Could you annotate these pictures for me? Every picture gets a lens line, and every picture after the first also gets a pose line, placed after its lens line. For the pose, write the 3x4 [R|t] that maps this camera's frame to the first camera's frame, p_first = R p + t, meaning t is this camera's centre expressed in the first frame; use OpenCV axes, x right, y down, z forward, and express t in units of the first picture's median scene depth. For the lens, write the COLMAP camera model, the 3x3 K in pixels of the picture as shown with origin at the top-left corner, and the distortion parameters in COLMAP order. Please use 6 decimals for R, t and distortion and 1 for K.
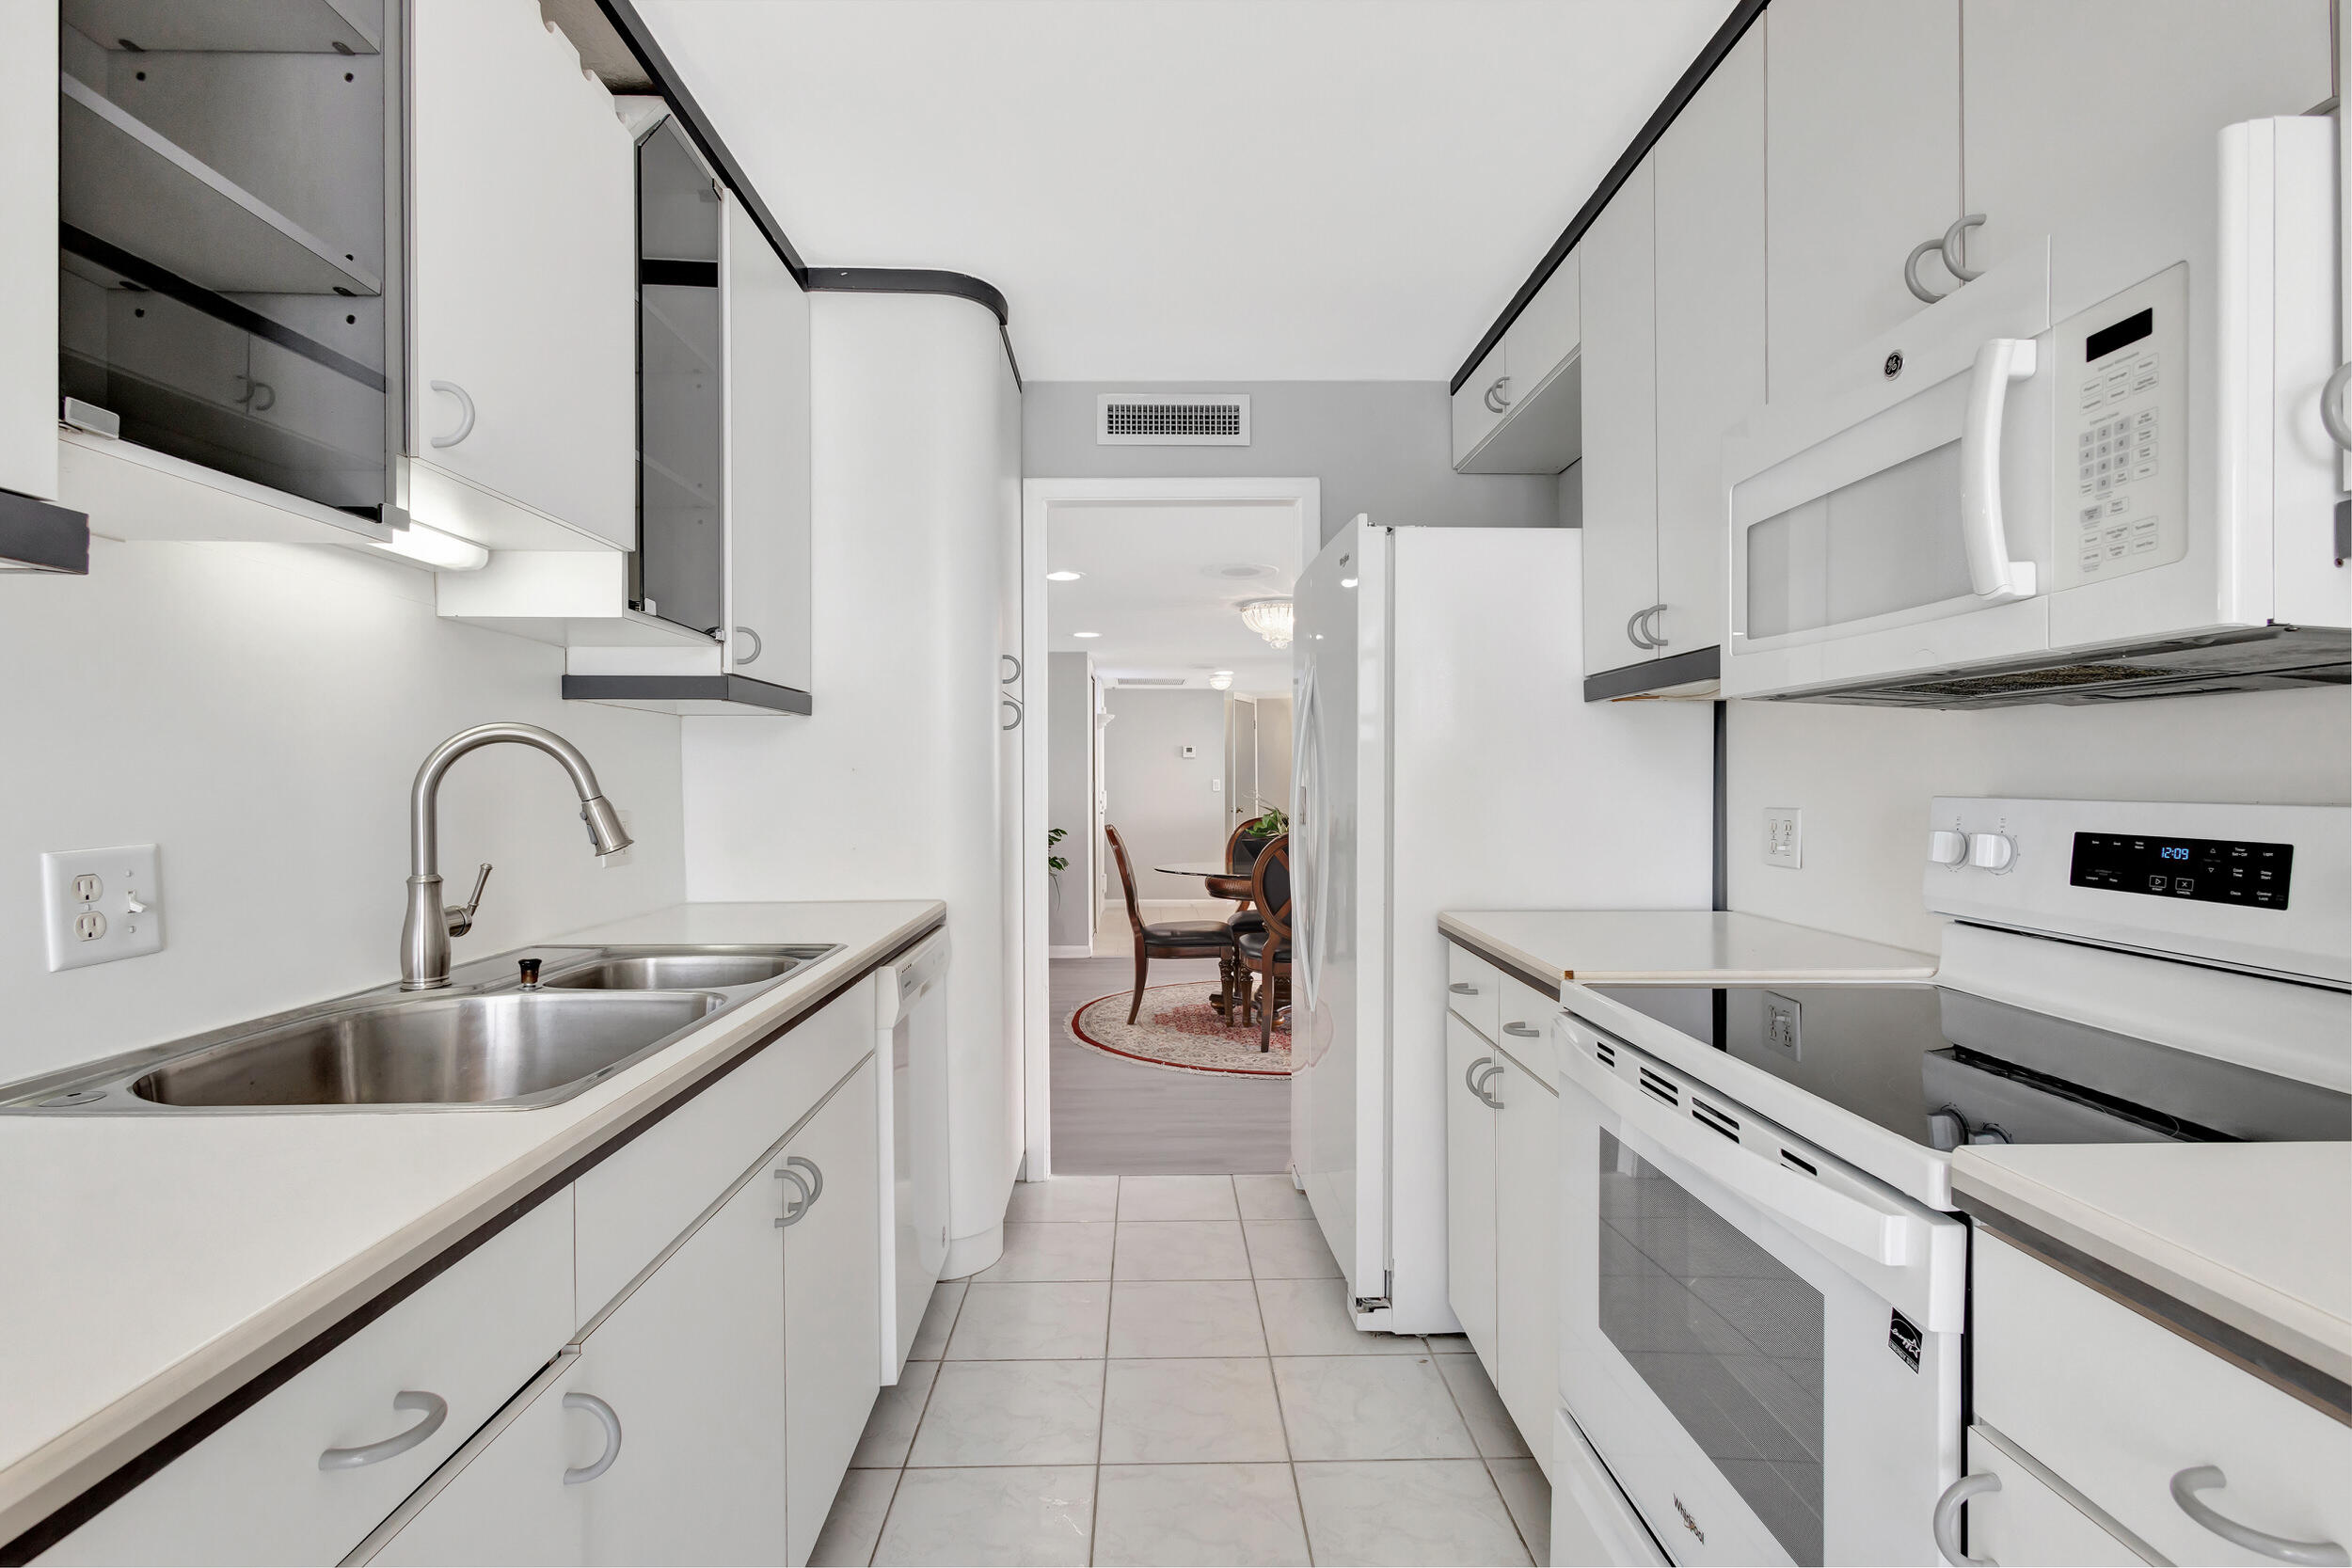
lens RADIAL K [[1083.2, 0, 1168.7], [0, 1083.2, 795.3], [0, 0, 1]] dist [0.011644, 0.000408]
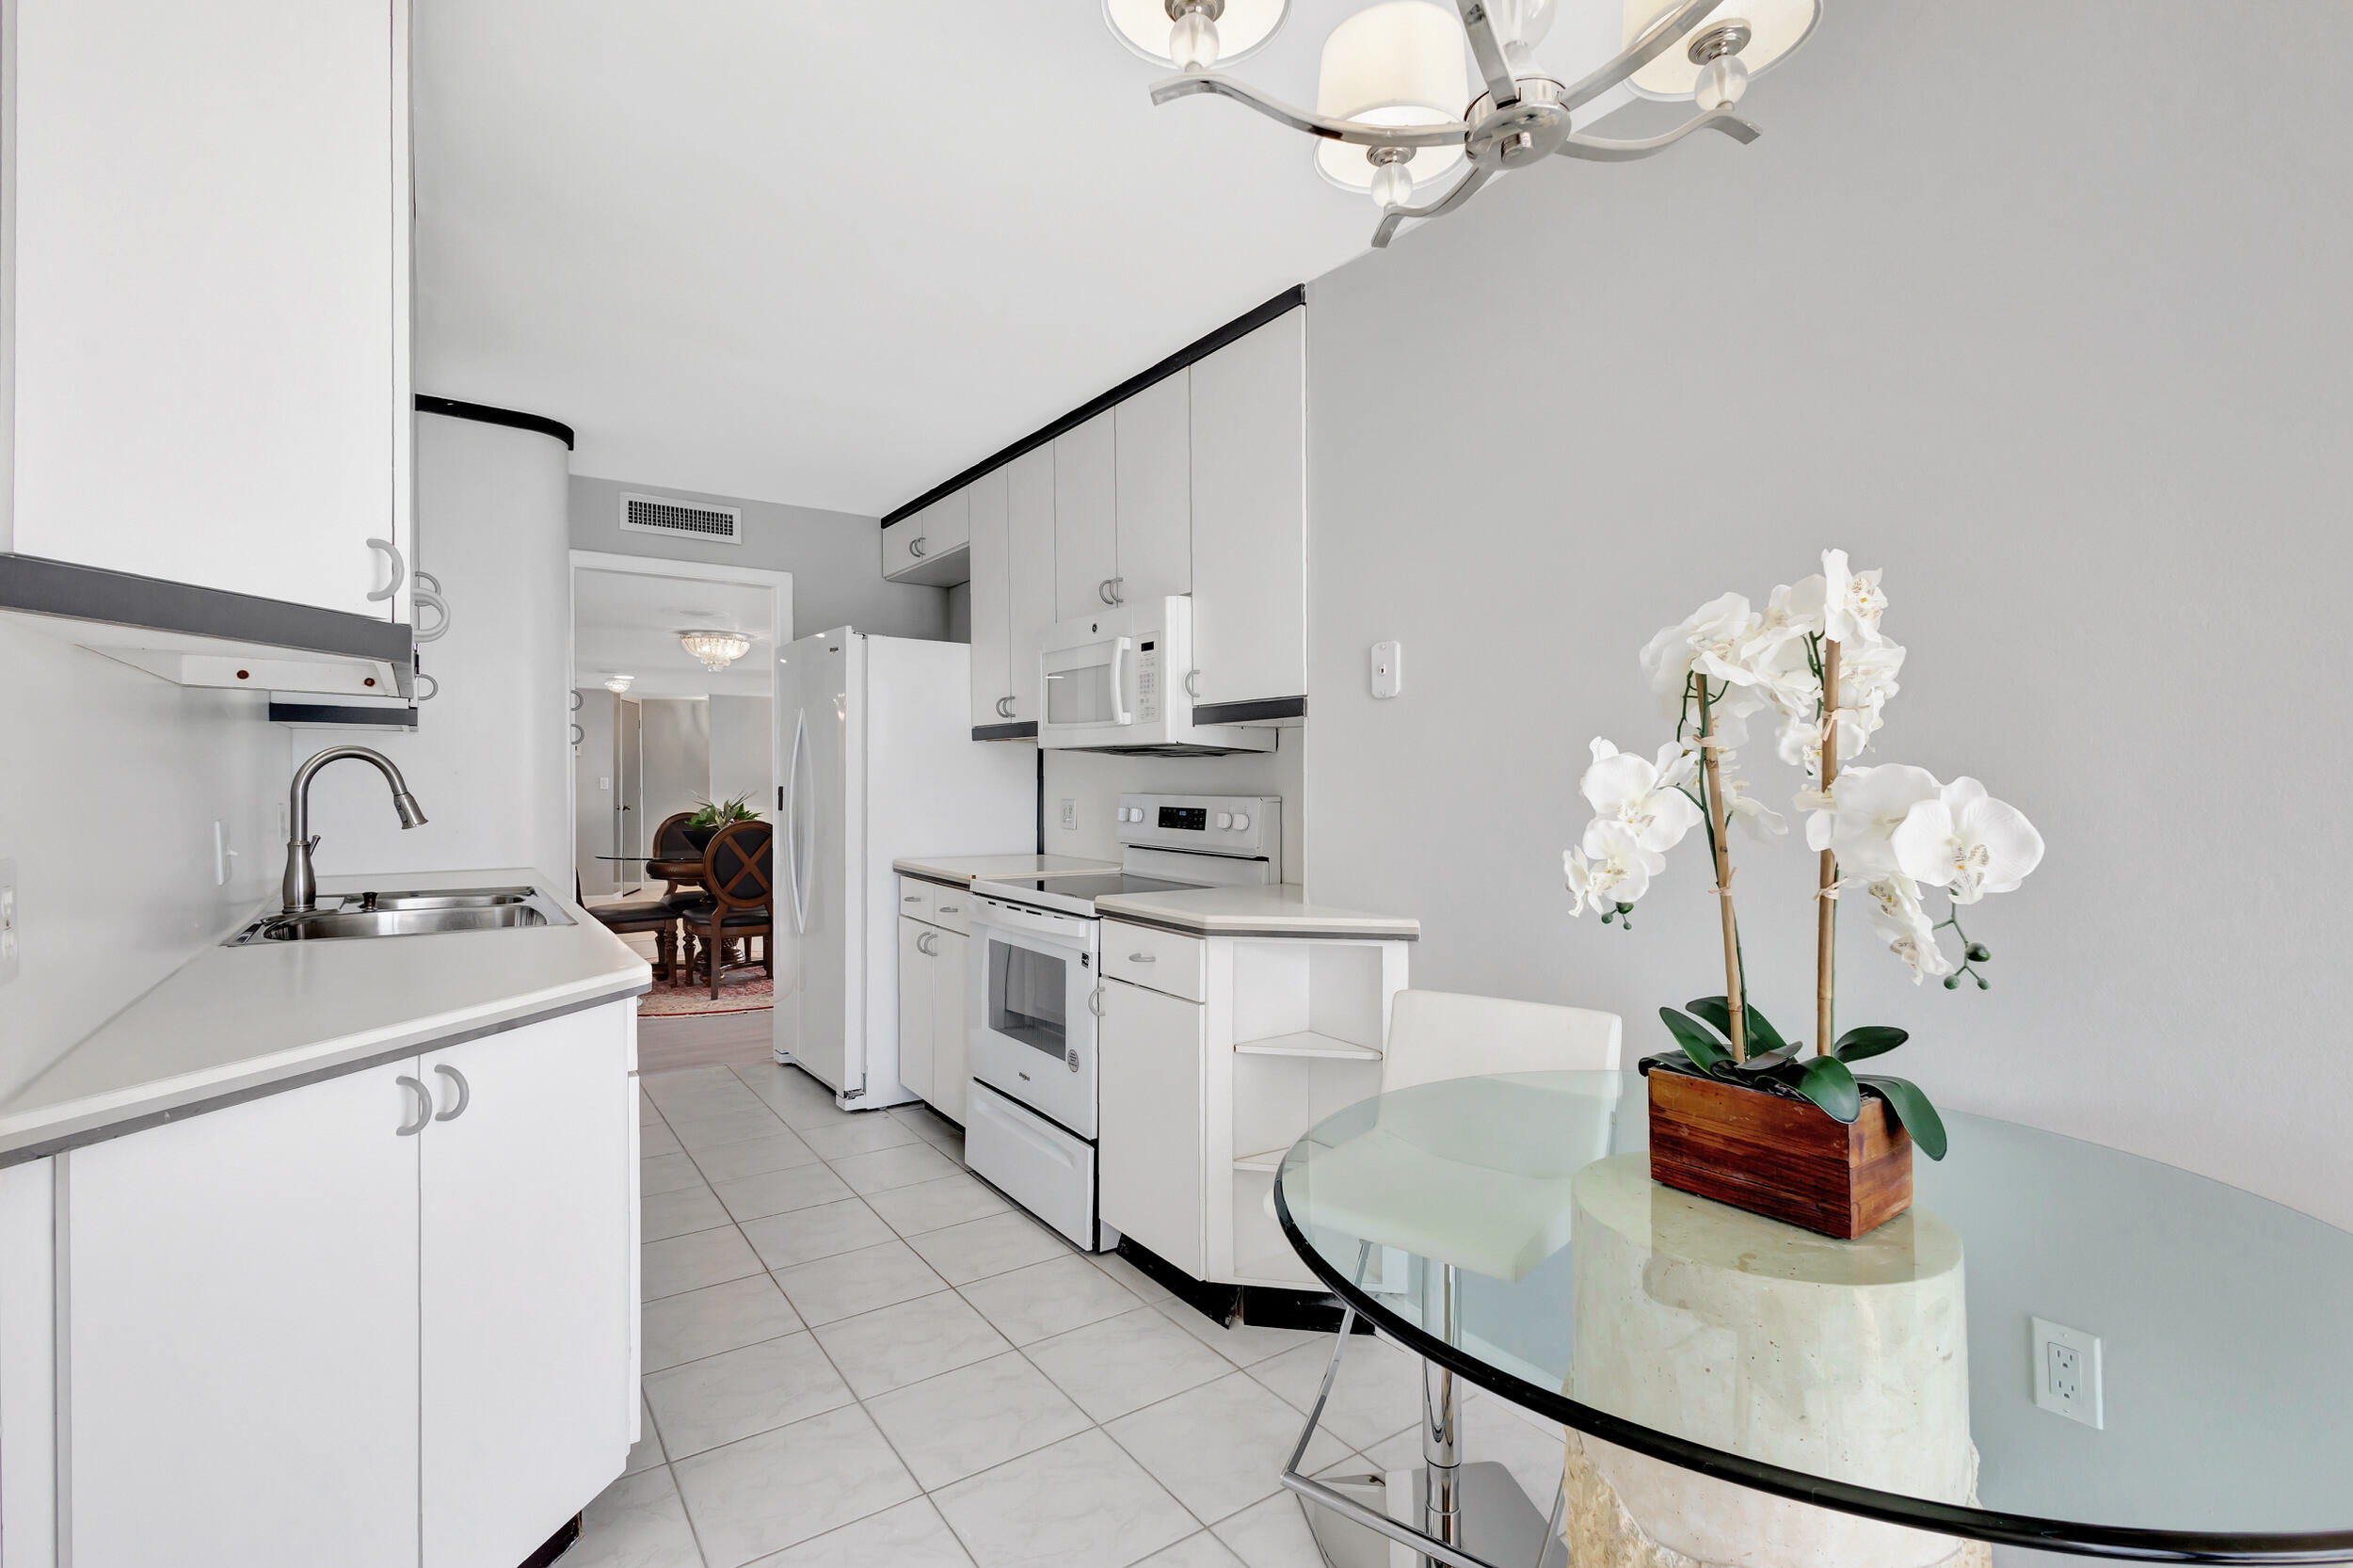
lens RADIAL K [[1083.8, 0, 1169.2], [0, 1083.8, 795.3], [0, 0, 1]] dist [0.011644, 0.000408]
pose [[0.836368, -0.000777, 0.548167, -0.420695], [0.000035, 0.999999, 0.001364, 0.002639], [-0.548168, -0.001122, 0.836368, -0.873705]]
